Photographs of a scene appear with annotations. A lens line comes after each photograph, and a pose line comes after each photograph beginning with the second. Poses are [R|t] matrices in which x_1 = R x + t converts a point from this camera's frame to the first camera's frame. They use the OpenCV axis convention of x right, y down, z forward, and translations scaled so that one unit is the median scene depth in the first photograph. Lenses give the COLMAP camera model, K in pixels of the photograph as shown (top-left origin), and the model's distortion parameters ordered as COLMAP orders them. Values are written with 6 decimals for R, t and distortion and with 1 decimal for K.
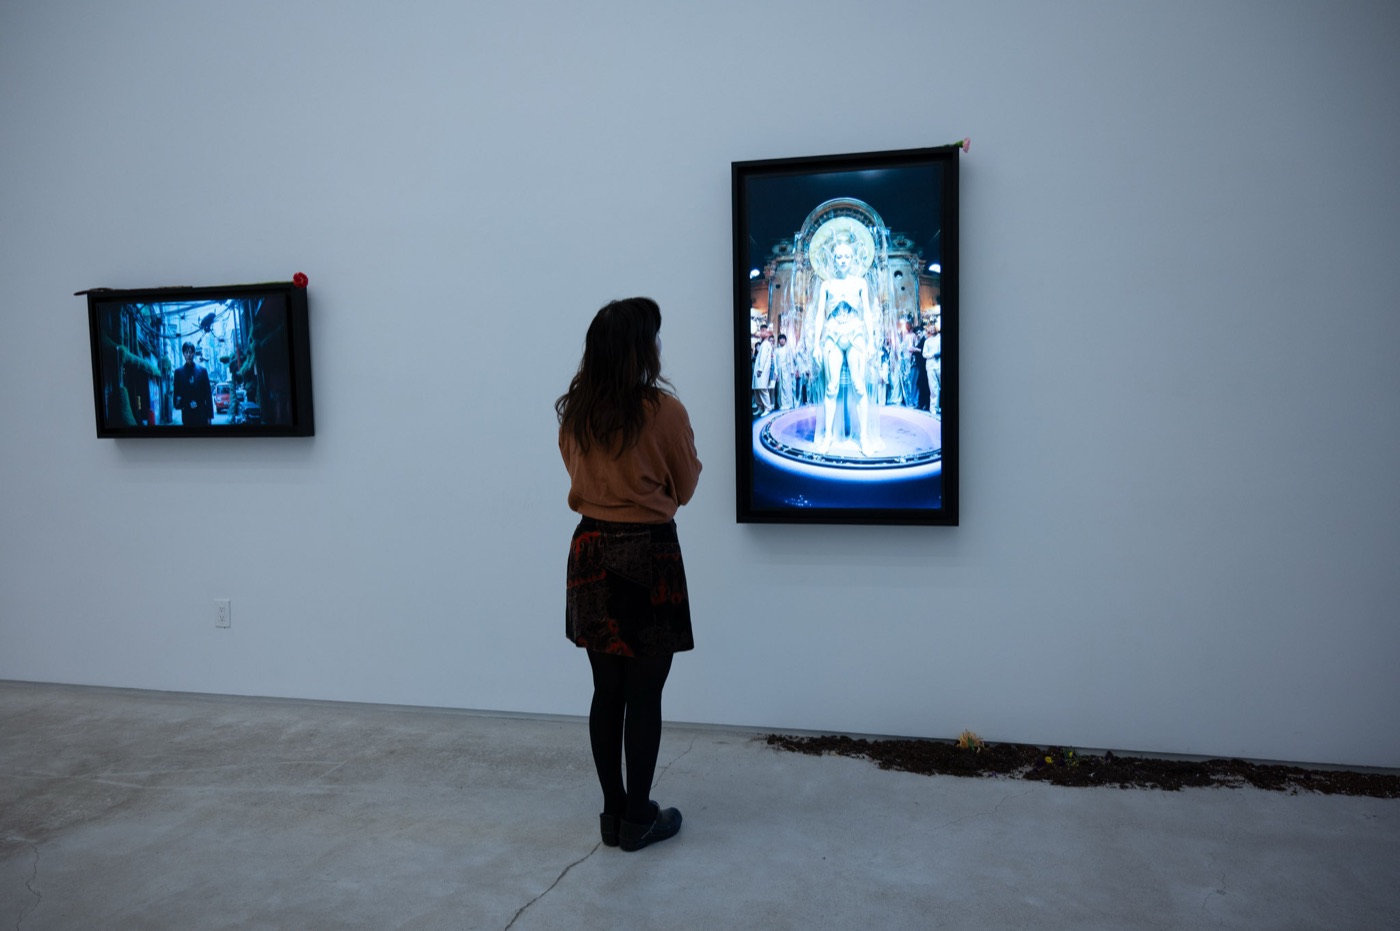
lens RADIAL K [[942.9, 0, 716.2], [0, 942.9, 462.4], [0, 0, 1]] dist [-0.008701, 0.000765]
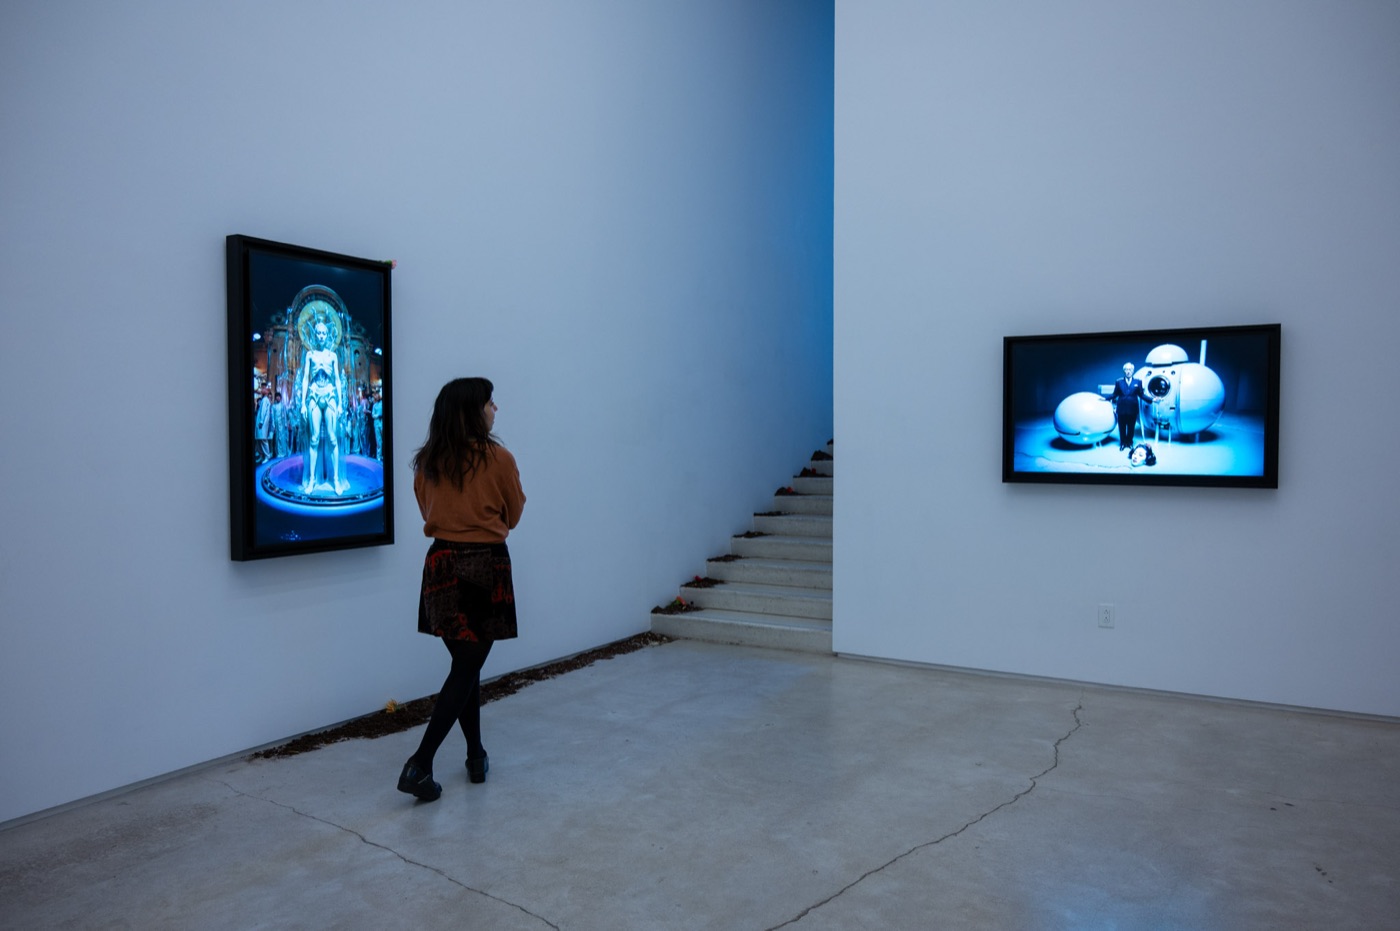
lens RADIAL K [[985.6, 0, 700.0], [0, 985.6, 465.5], [0, 0, 1]] dist [-0.001579, 0.000827]
pose [[0.306473, -0.009142, 0.951835, -0.917124], [0.053596, 0.998533, -0.007666, -0.009712], [-0.950369, 0.053364, 0.306514, 0.144770]]
